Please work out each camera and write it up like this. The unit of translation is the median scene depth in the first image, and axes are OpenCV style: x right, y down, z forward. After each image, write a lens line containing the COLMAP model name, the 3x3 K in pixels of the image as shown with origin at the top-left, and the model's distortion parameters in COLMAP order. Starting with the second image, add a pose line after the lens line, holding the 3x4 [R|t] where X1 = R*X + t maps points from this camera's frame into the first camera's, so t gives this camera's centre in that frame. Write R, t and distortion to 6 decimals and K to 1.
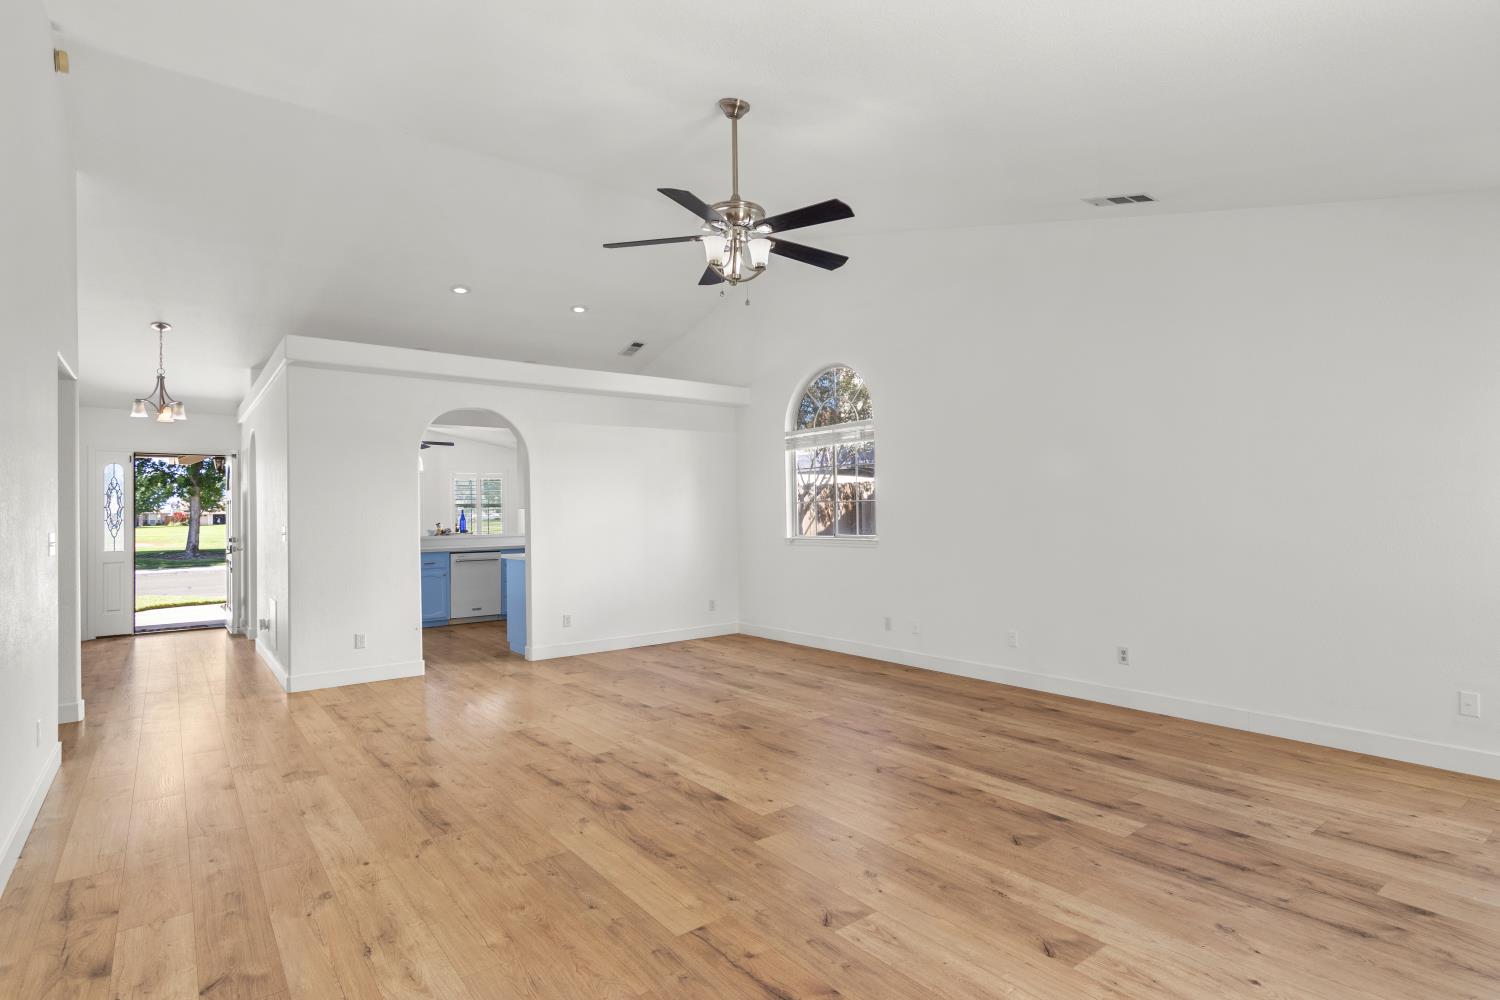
lens RADIAL K [[770.3, 0, 754.7], [0, 770.3, 497.1], [0, 0, 1]] dist [0.000458, 0.001259]
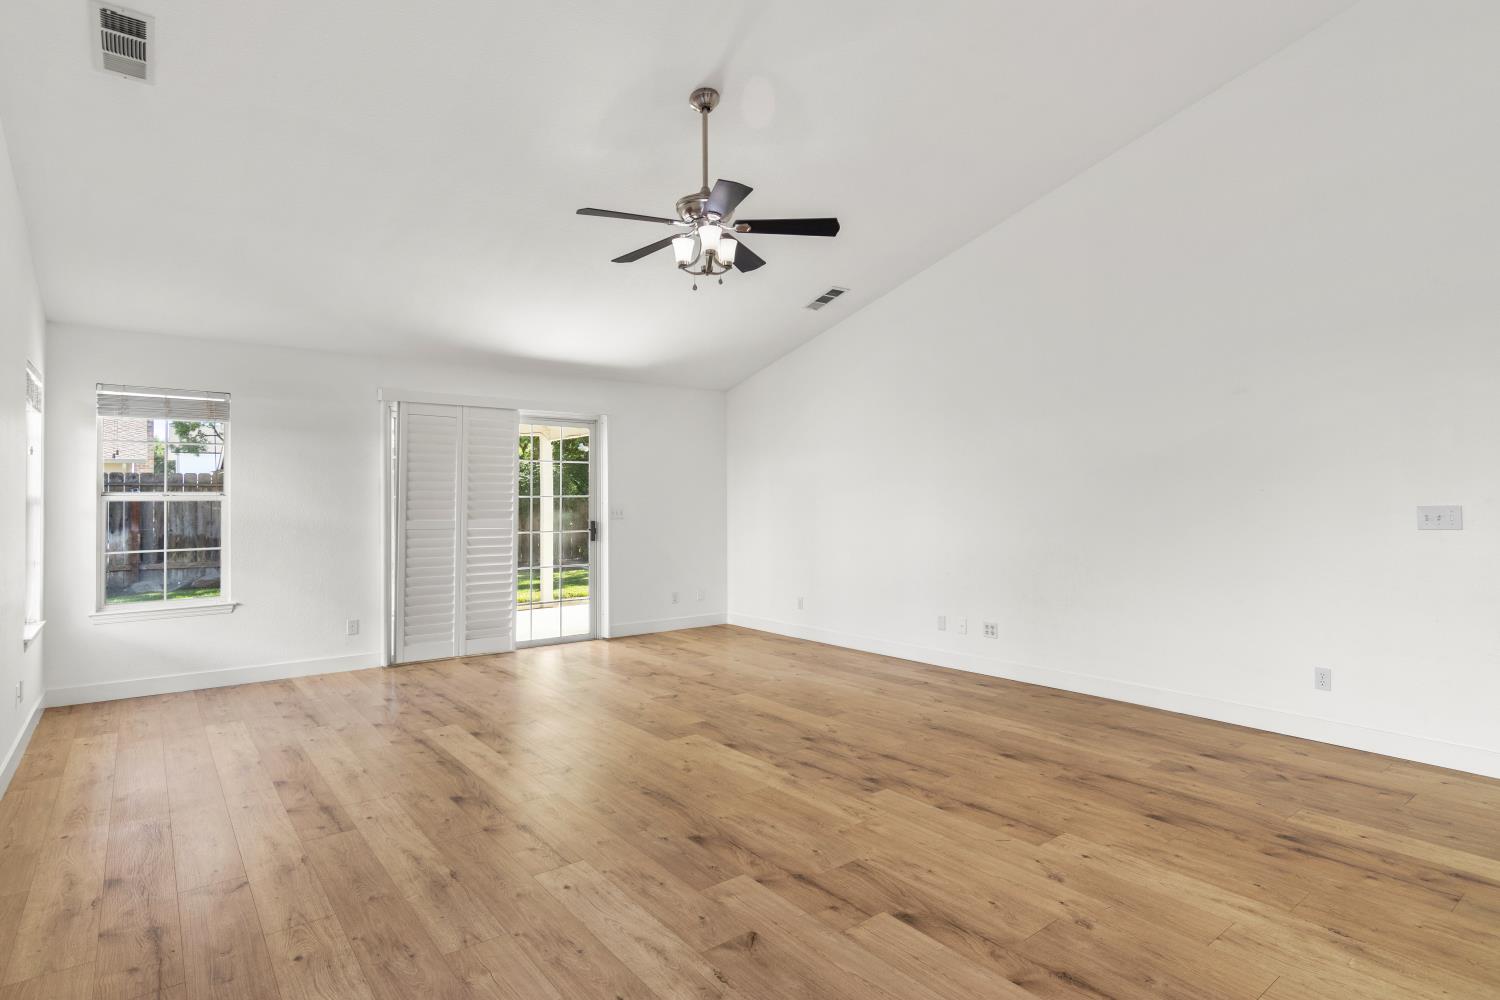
lens RADIAL K [[770.3, 0, 754.7], [0, 770.3, 497.1], [0, 0, 1]] dist [0.000458, 0.001259]
pose [[-0.999710, 0.020753, -0.012233, -0.069614], [0.021049, 0.999475, -0.024620, 0.042589], [0.011716, -0.024870, -0.999622, 2.006287]]
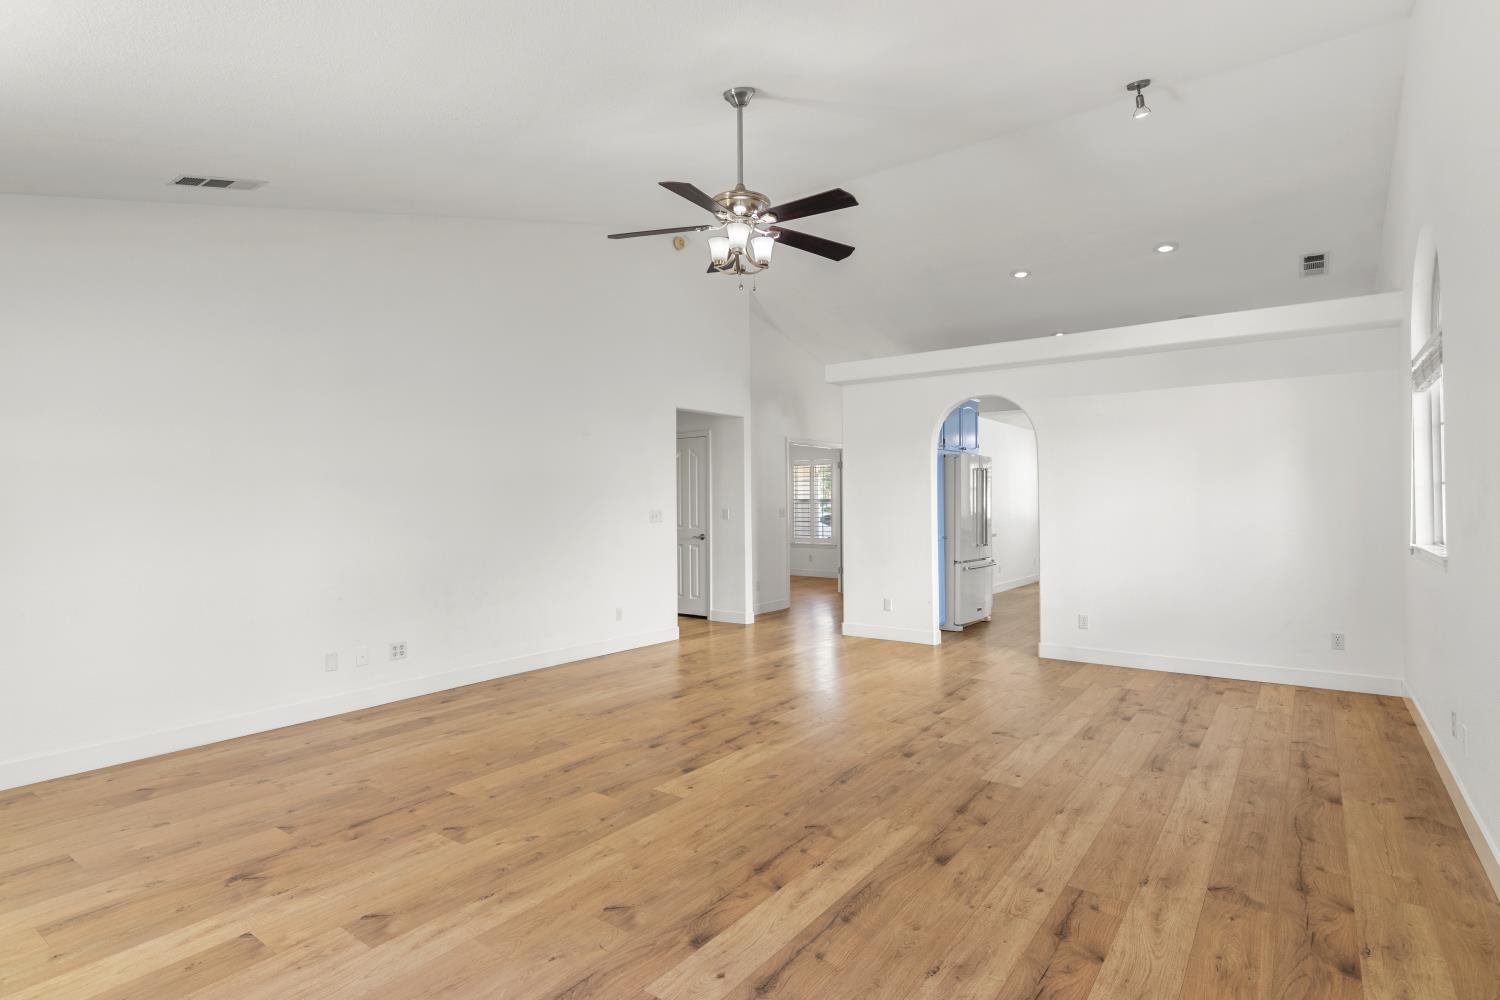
lens RADIAL K [[766.6, 0, 729.8], [0, 766.6, 493.7], [0, 0, 1]] dist [0.000409, -0.000528]
pose [[0.259662, 0.000265, -0.965699, 0.925564], [0.022795, 0.999720, 0.006403, 0.000094], [0.965430, -0.023676, 0.259583, 0.728204]]
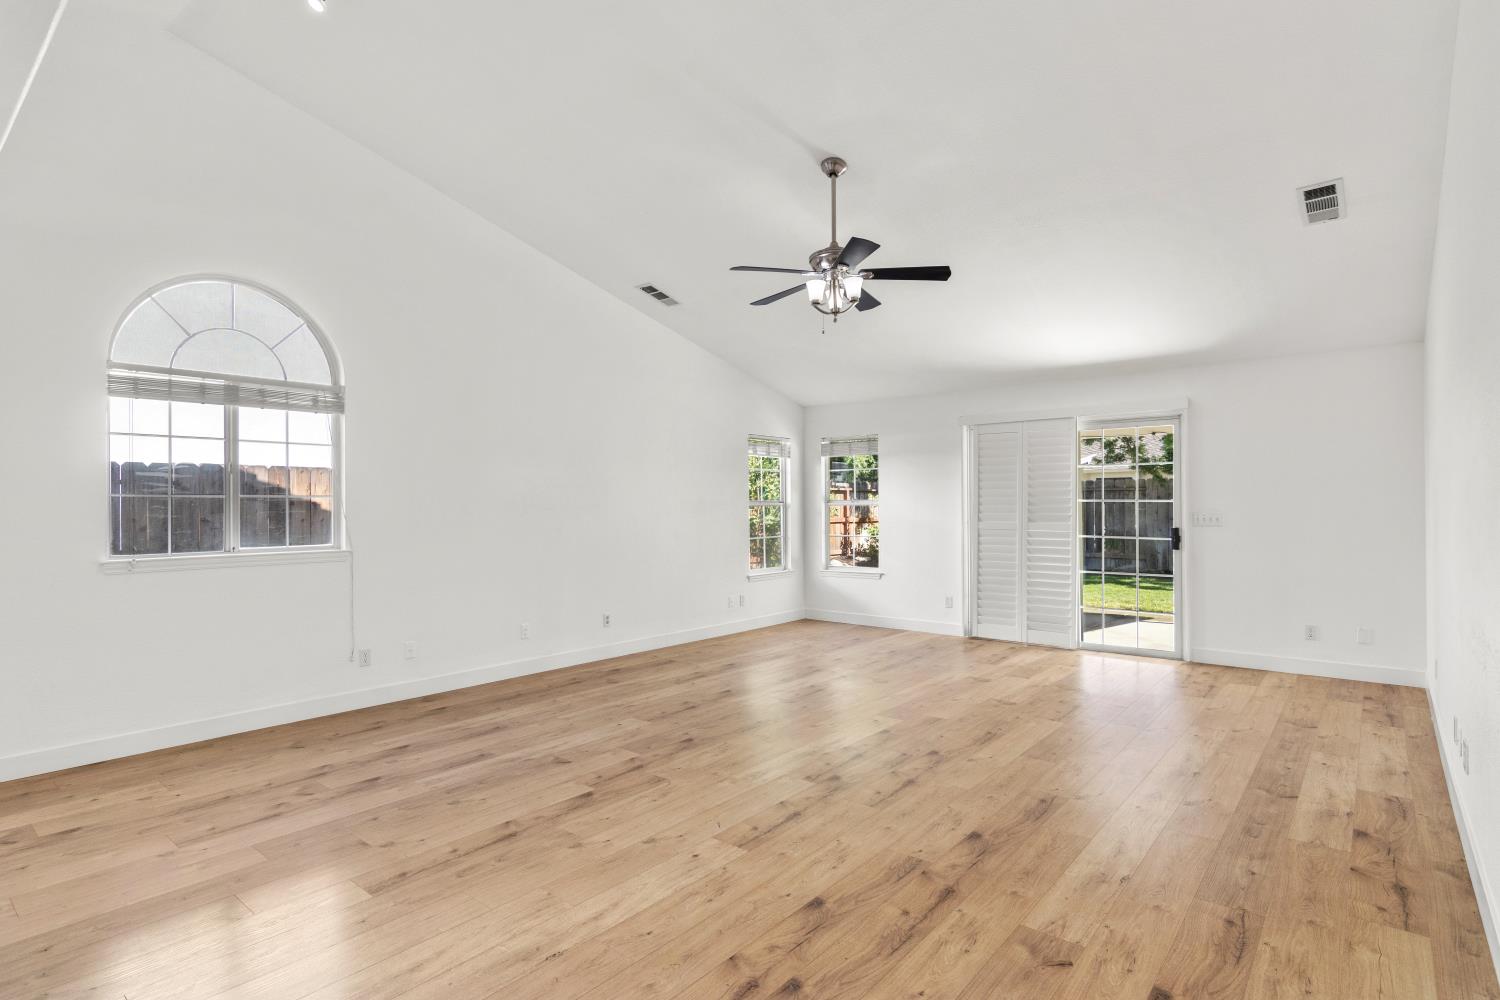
lens RADIAL K [[761.6, 0, 750.0], [0, 761.6, 500.0], [0, 0, 1]] dist [-0.000580, -0.000709]
pose [[-0.225707, 0.025390, 0.973864, -1.135293], [-0.010426, 0.999540, -0.028475, 0.043512], [-0.974139, -0.016581, -0.225339, 1.392258]]
